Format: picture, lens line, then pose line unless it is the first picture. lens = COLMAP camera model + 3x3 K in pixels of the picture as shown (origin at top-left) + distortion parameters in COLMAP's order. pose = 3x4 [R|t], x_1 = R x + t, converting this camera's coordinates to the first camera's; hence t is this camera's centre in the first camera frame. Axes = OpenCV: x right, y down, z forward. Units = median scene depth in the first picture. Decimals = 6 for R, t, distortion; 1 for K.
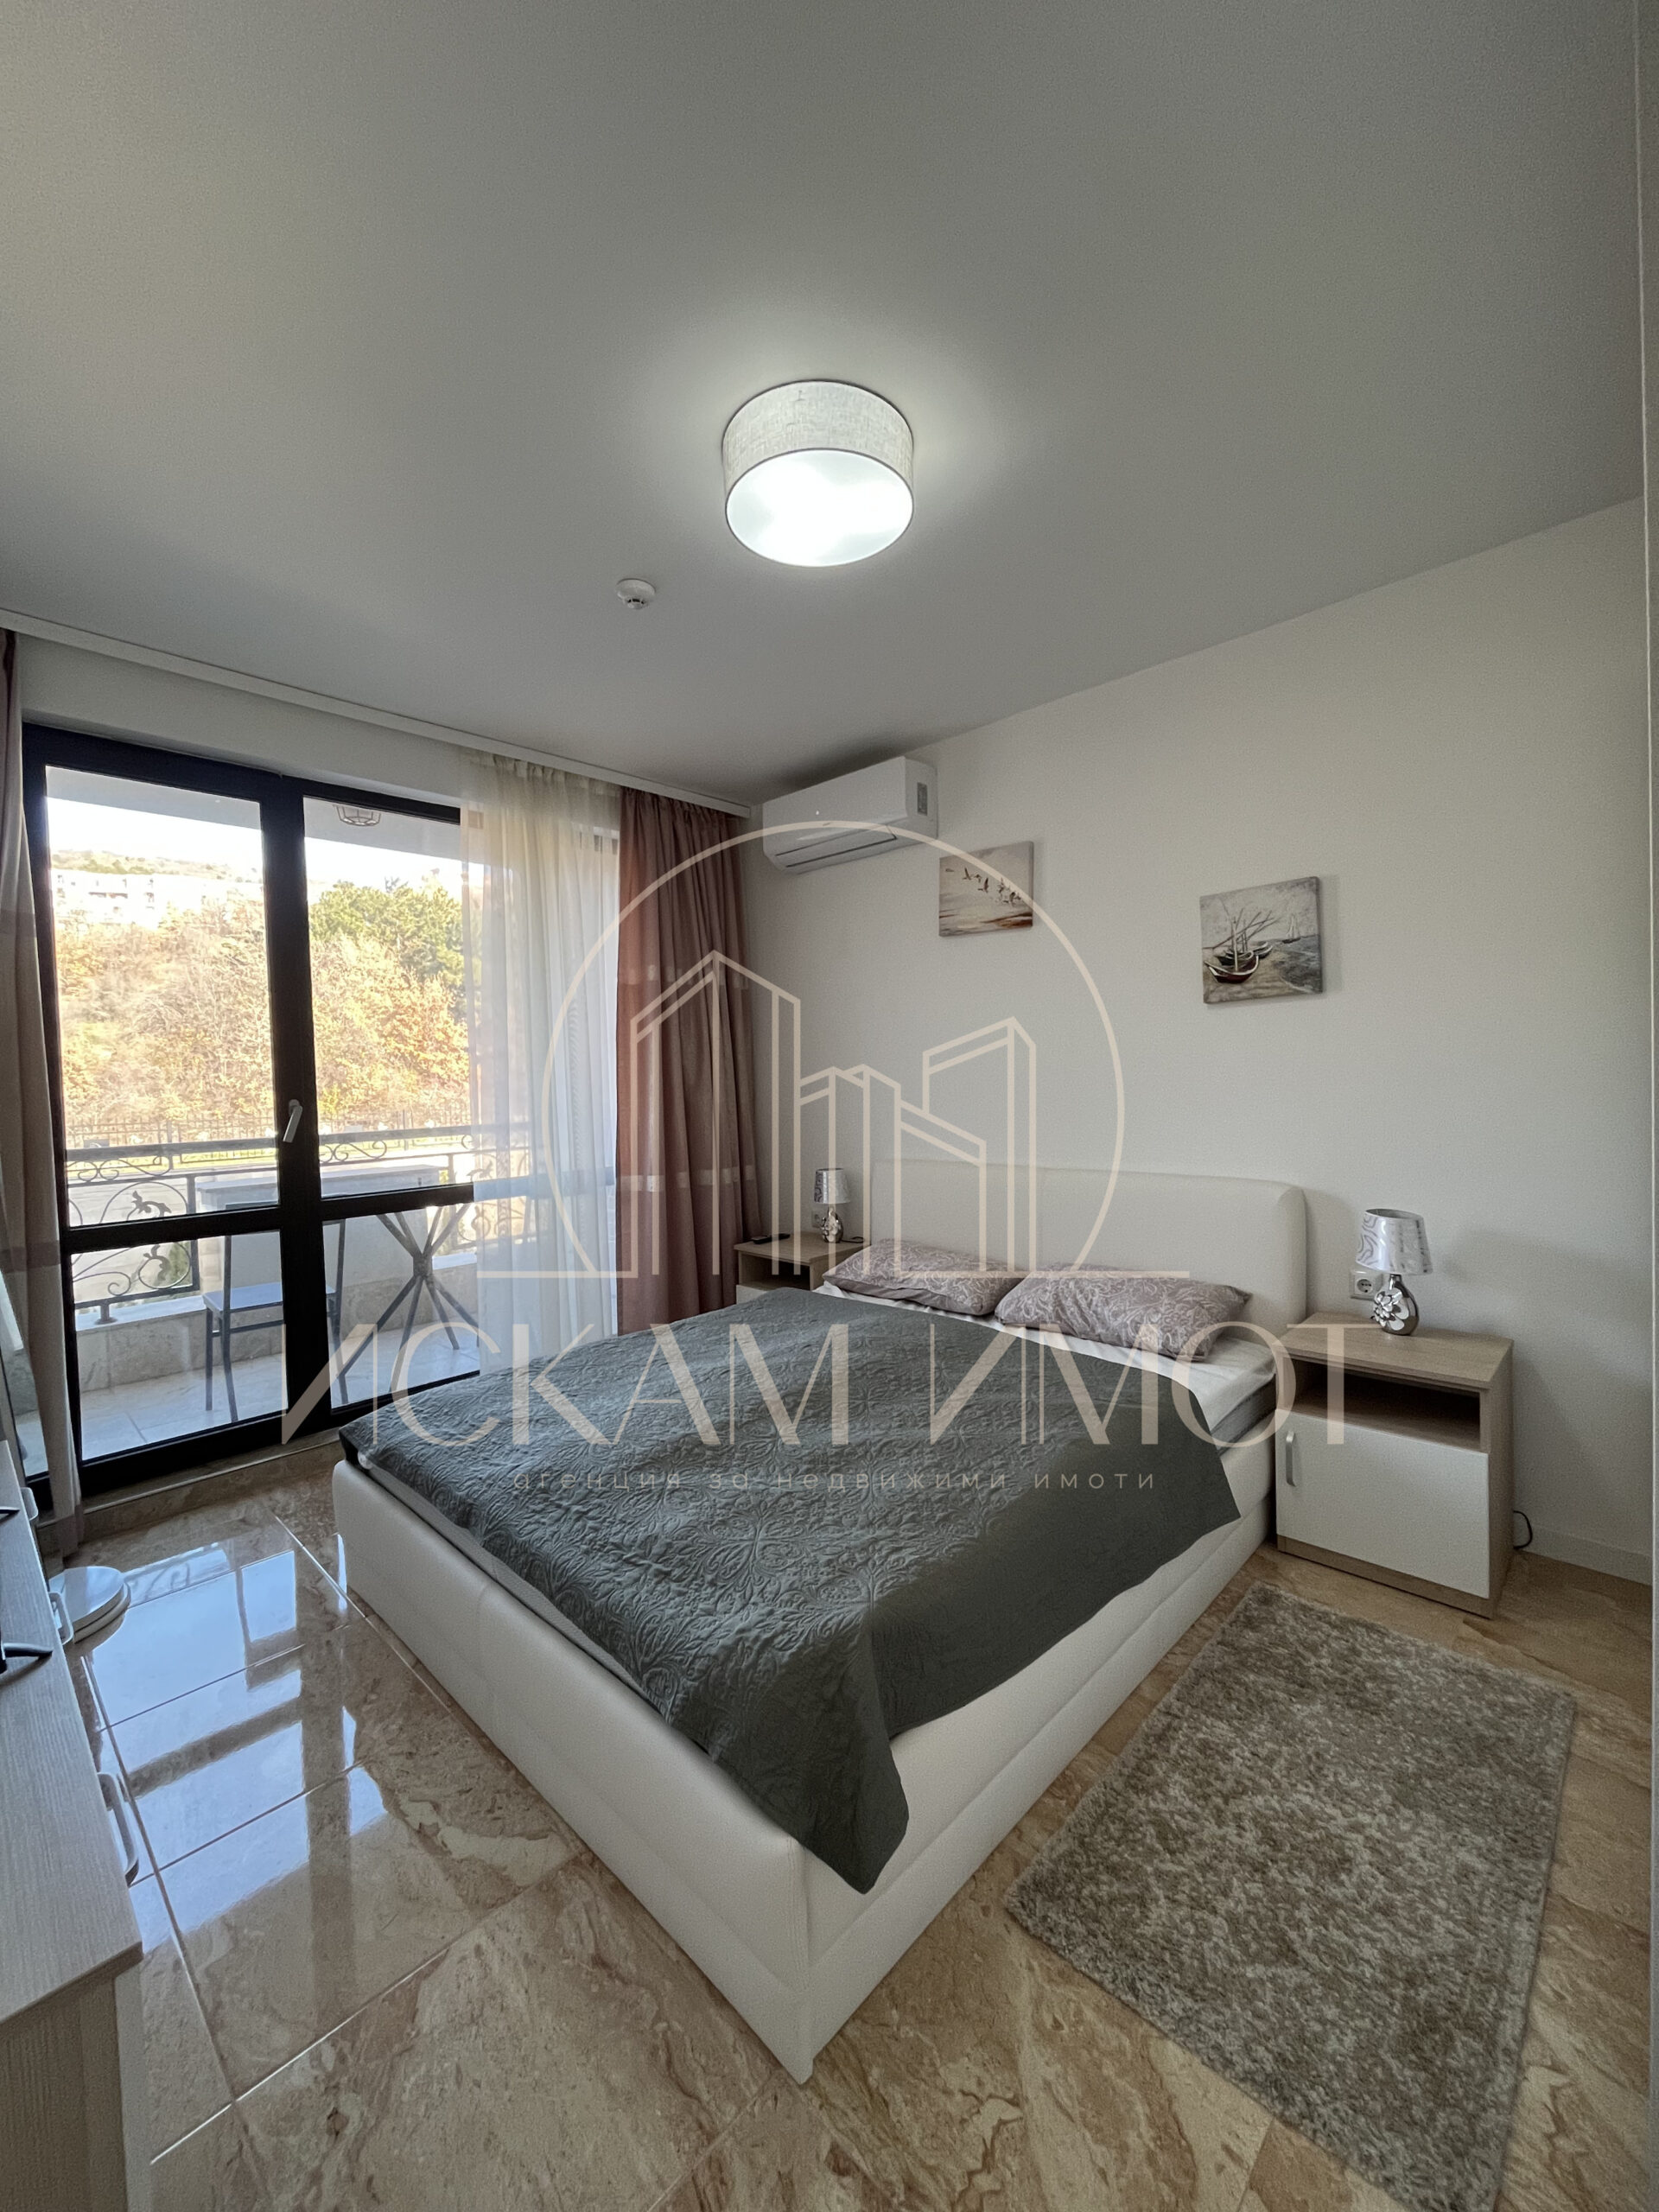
lens RADIAL K [[884.0, 0, 827.4], [0, 884.0, 1102.8], [0, 0, 1]] dist [-0.007392, 0.000109]
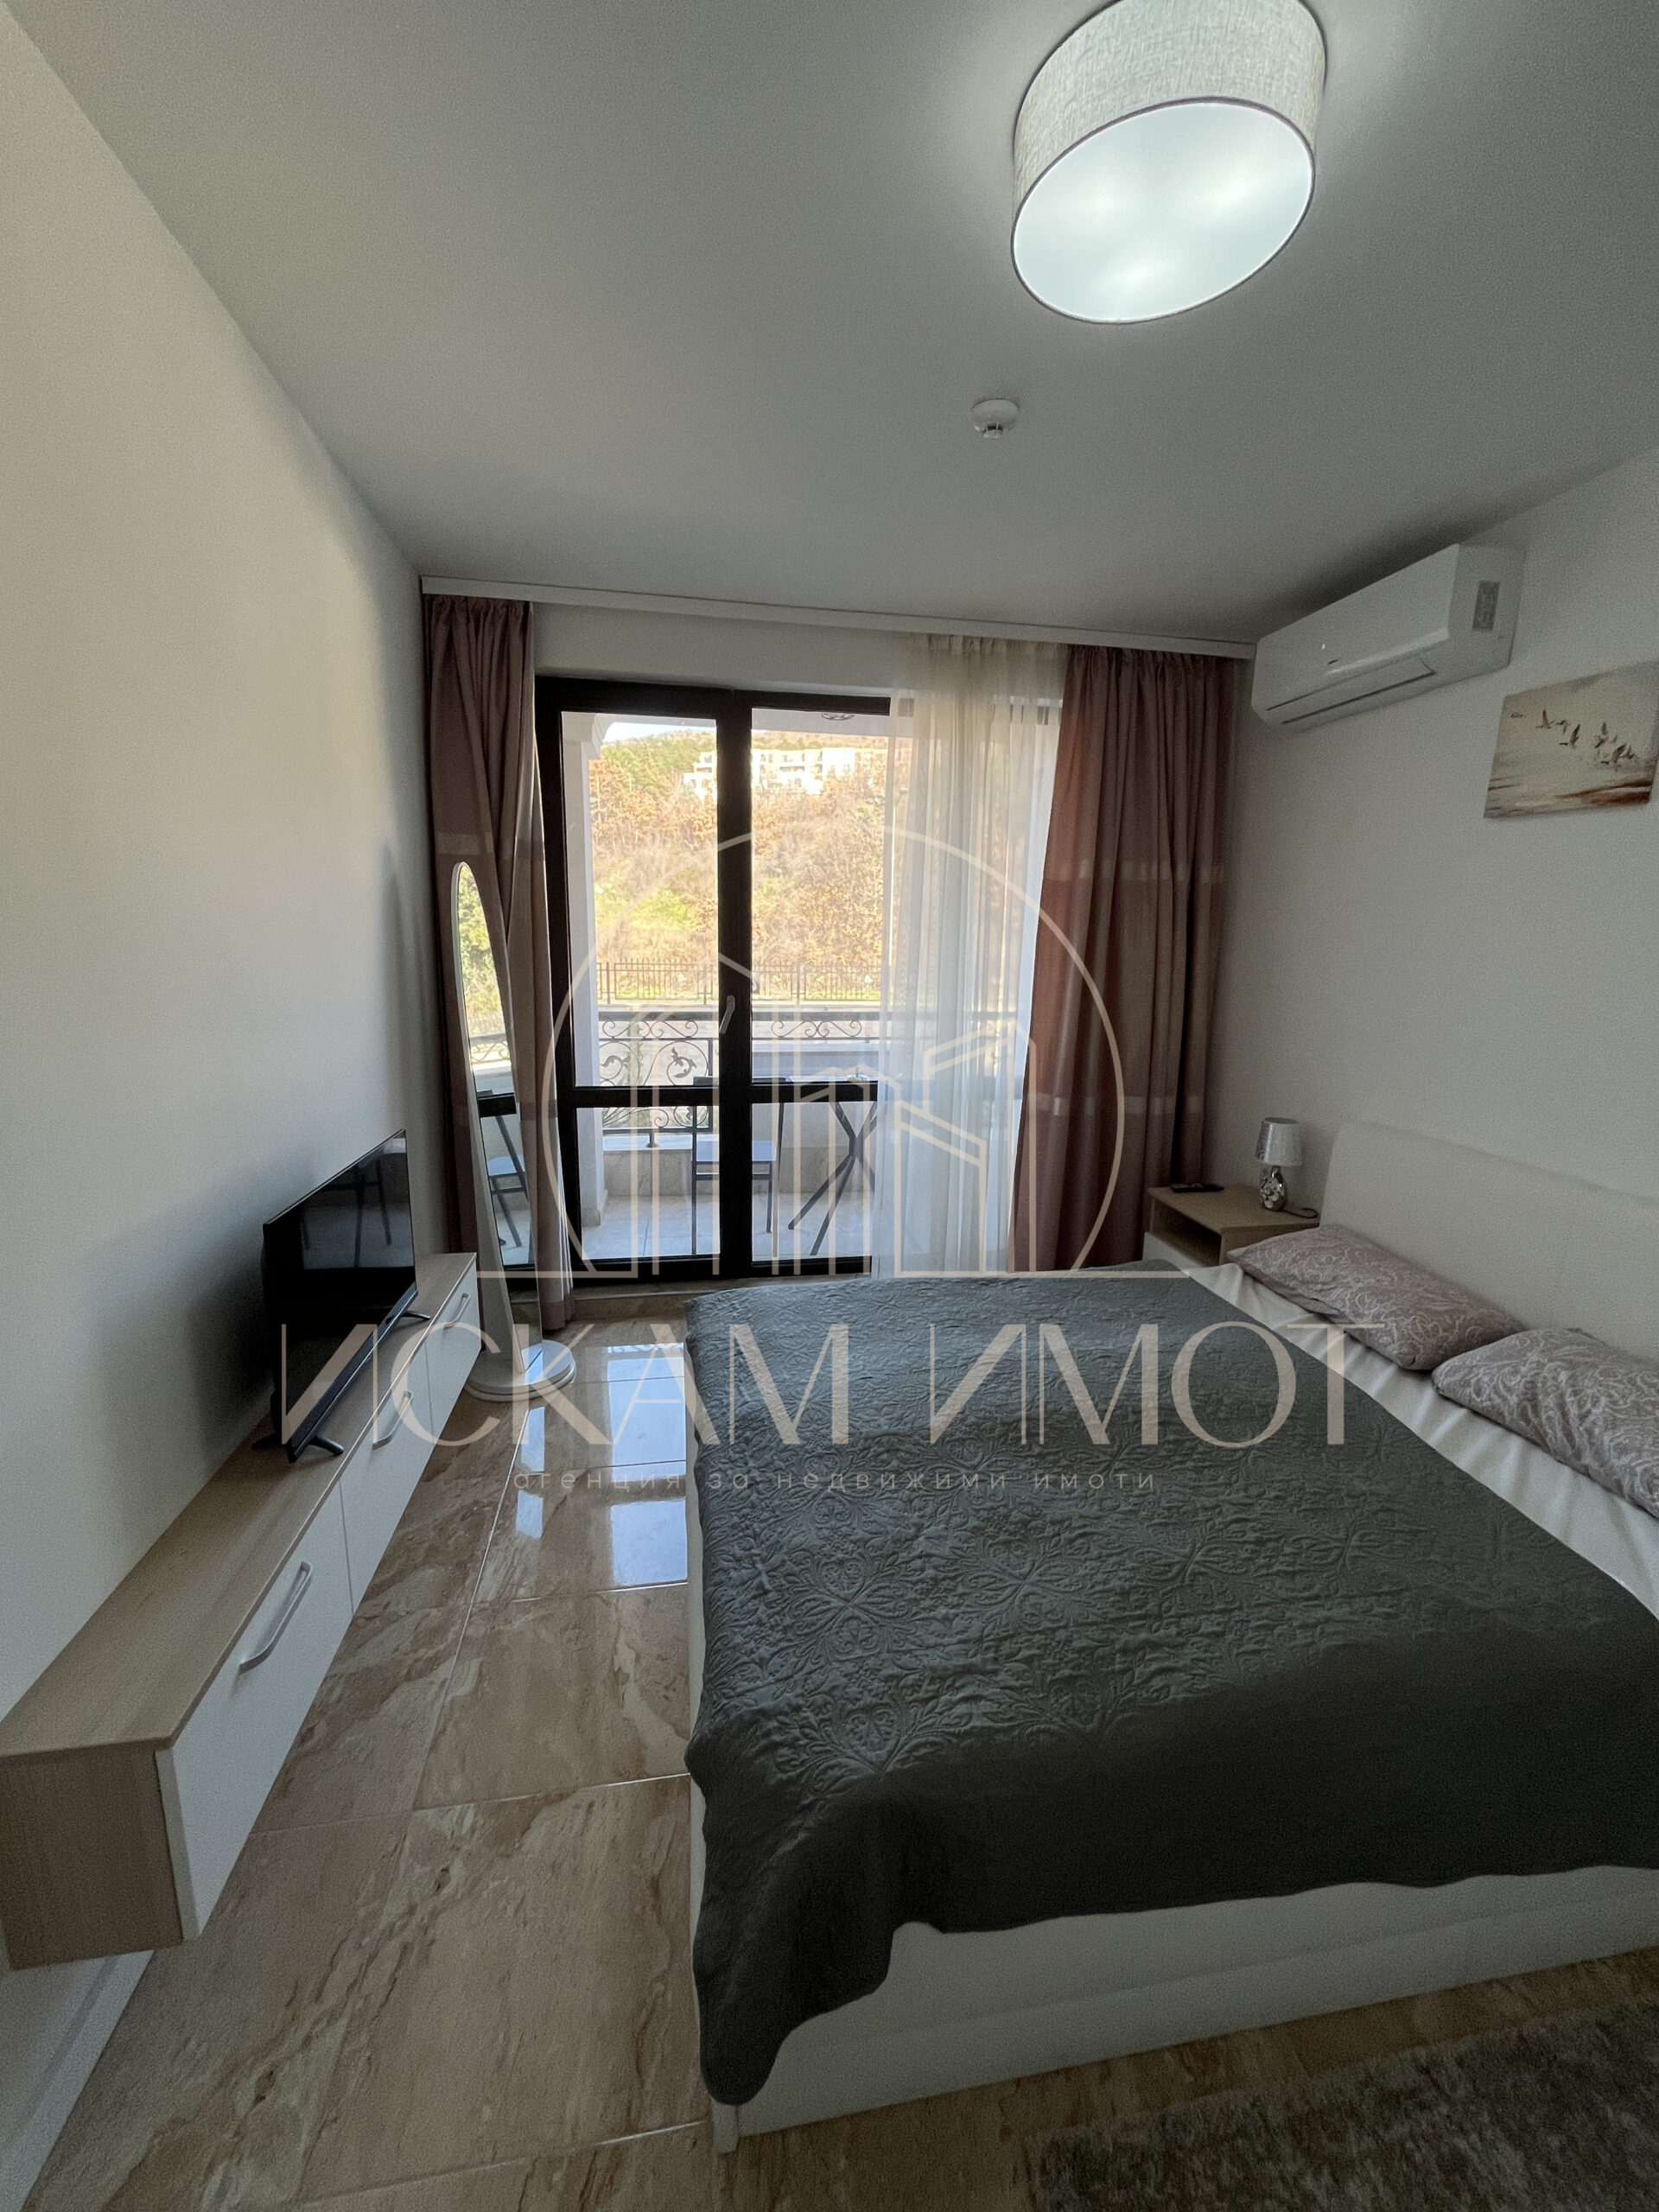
lens RADIAL K [[884.0, 0, 830.6], [0, 884.0, 1101.7], [0, 0, 1]] dist [-0.007392, 0.000109]
pose [[0.803640, 0.148654, -0.576251, 0.178775], [-0.055488, 0.982799, 0.176147, -0.079957], [0.592524, -0.109583, 0.798065, 0.166650]]
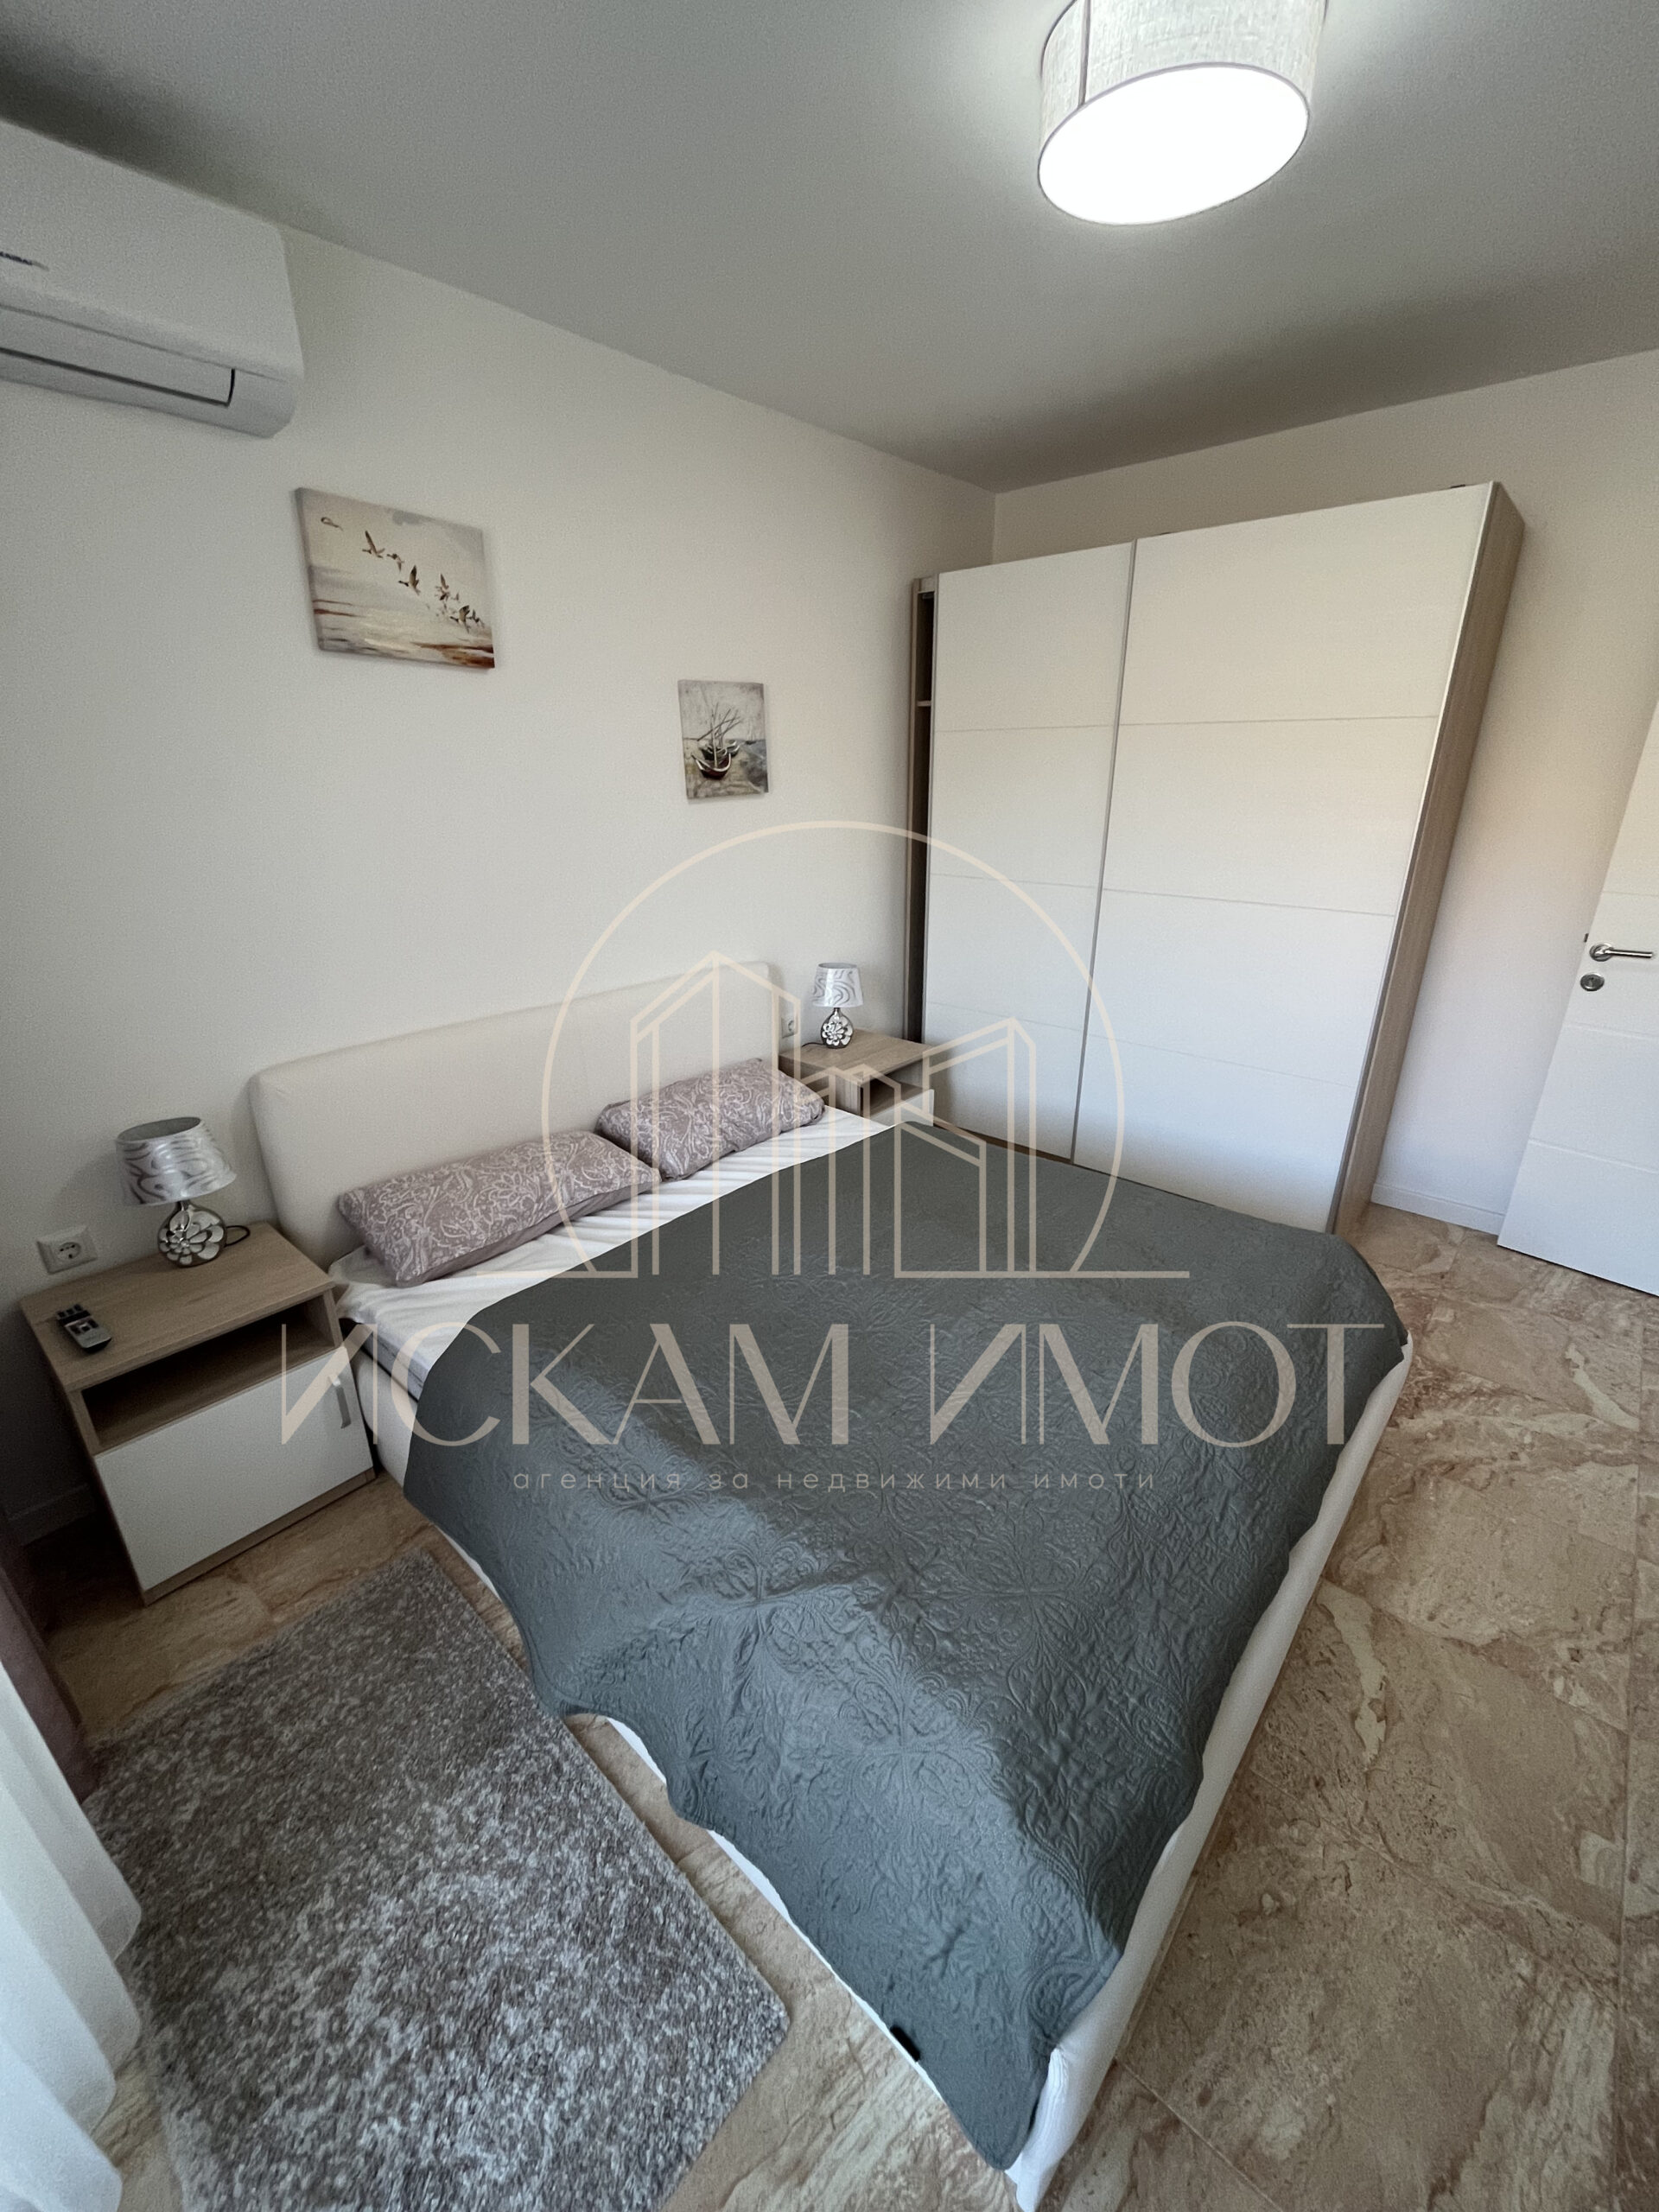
lens RADIAL K [[884.0, 0, 830.8], [0, 884.0, 1105.0], [0, 0, 1]] dist [-0.007392, 0.000109]
pose [[-0.042256, -0.331875, 0.942377, -0.621994], [0.038537, 0.941976, 0.333462, -0.110916], [-0.998363, 0.050407, -0.027015, 0.874303]]
